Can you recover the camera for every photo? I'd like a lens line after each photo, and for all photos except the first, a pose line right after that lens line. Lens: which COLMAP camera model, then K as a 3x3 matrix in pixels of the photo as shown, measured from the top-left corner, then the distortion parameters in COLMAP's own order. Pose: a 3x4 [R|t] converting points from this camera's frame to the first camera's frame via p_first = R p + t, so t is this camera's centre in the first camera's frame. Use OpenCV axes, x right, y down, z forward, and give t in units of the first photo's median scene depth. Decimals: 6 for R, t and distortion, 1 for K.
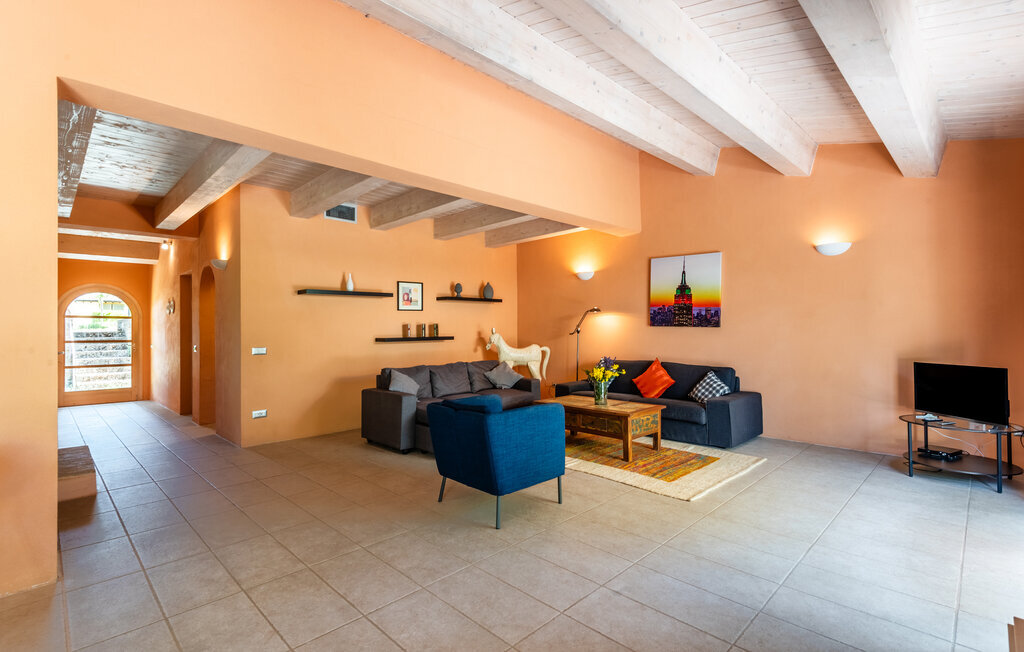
lens RADIAL K [[469.4, 0, 510.5], [0, 469.4, 323.1], [0, 0, 1]] dist [0.014912, -0.000040]
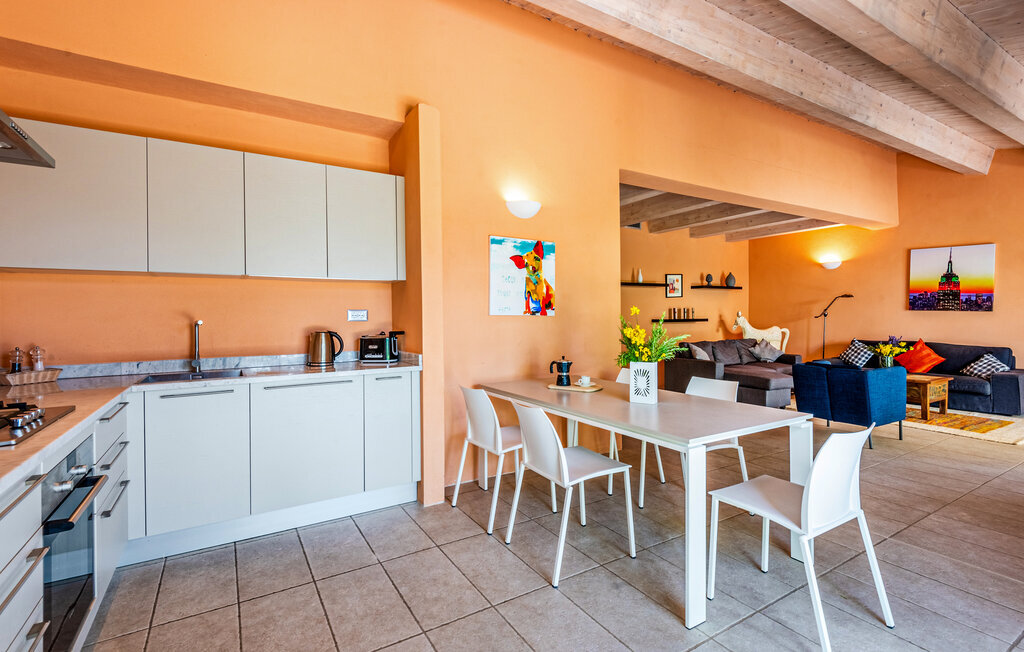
lens RADIAL K [[472.0, 0, 513.5], [0, 472.0, 314.6], [0, 0, 1]] dist [0.041121, -0.026212]
pose [[0.973521, 0.003495, -0.228571, -0.372053], [0.000148, 0.999873, 0.015918, -0.001515], [0.228597, -0.015531, 0.973397, -0.334206]]
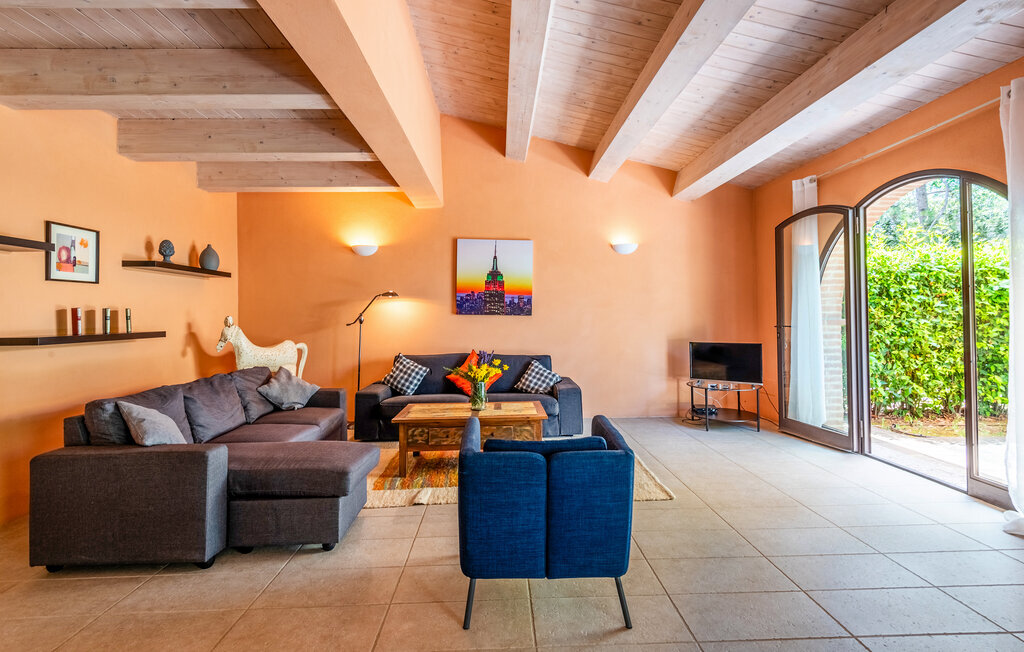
lens RADIAL K [[472.0, 0, 513.5], [0, 472.0, 314.6], [0, 0, 1]] dist [0.041121, -0.026212]
pose [[0.681462, 0.003549, 0.731845, -0.295112], [-0.003815, 0.999992, -0.001297, 0.007910], [-0.731843, -0.001908, 0.681470, 0.327960]]
